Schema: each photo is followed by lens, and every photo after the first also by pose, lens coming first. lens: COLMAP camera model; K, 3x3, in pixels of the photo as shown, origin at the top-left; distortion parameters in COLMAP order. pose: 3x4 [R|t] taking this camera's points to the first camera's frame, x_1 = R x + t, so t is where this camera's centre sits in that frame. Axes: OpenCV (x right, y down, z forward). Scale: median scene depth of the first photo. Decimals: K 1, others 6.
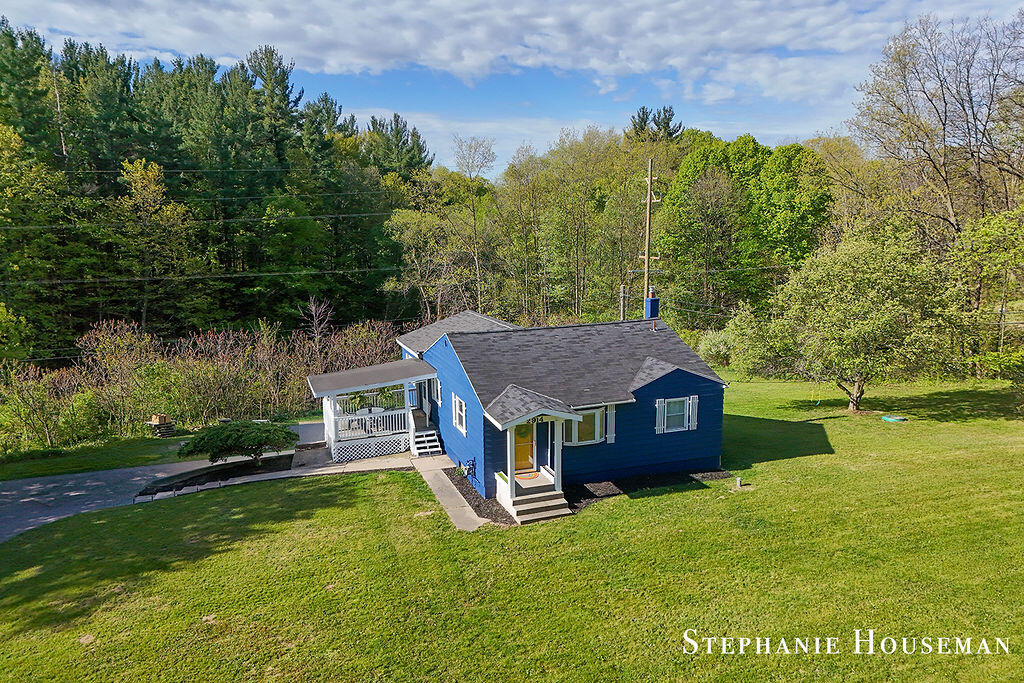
lens RADIAL K [[751.4, 0, 513.6], [0, 751.4, 346.4], [0, 0, 1]] dist [0.060388, -0.032779]
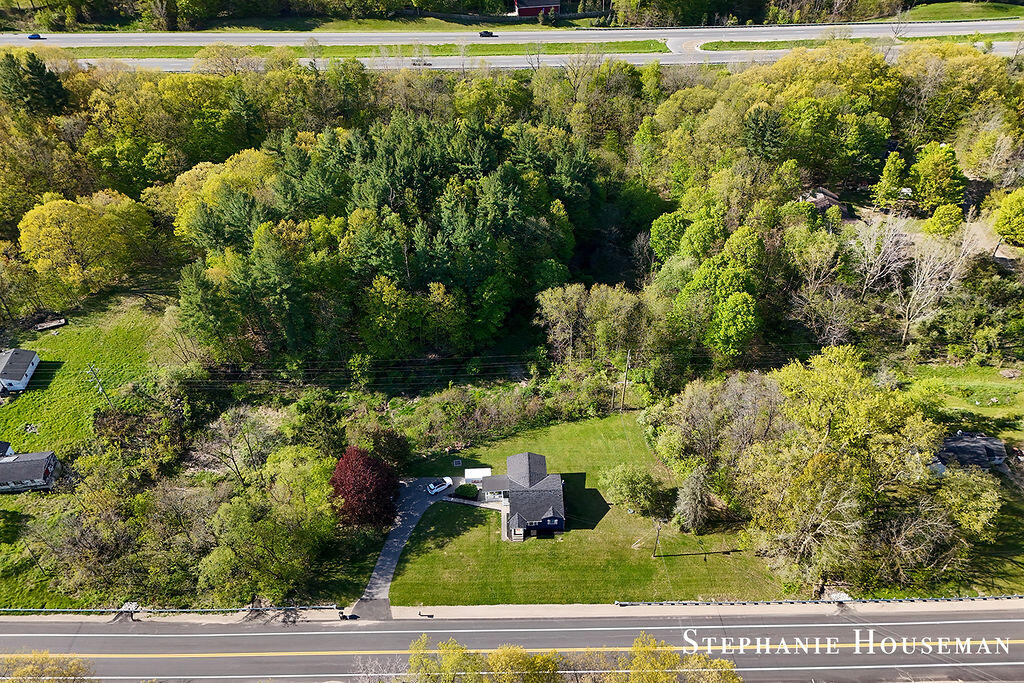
lens RADIAL K [[751.4, 0, 511.6], [0, 751.4, 339.7], [0, 0, 1]] dist [0.060388, -0.032779]
pose [[0.948067, 0.218353, -0.231282, 0.787503], [-0.066877, 0.847728, 0.526199, -3.237075], [0.310961, -0.483404, 0.818305, -2.317481]]
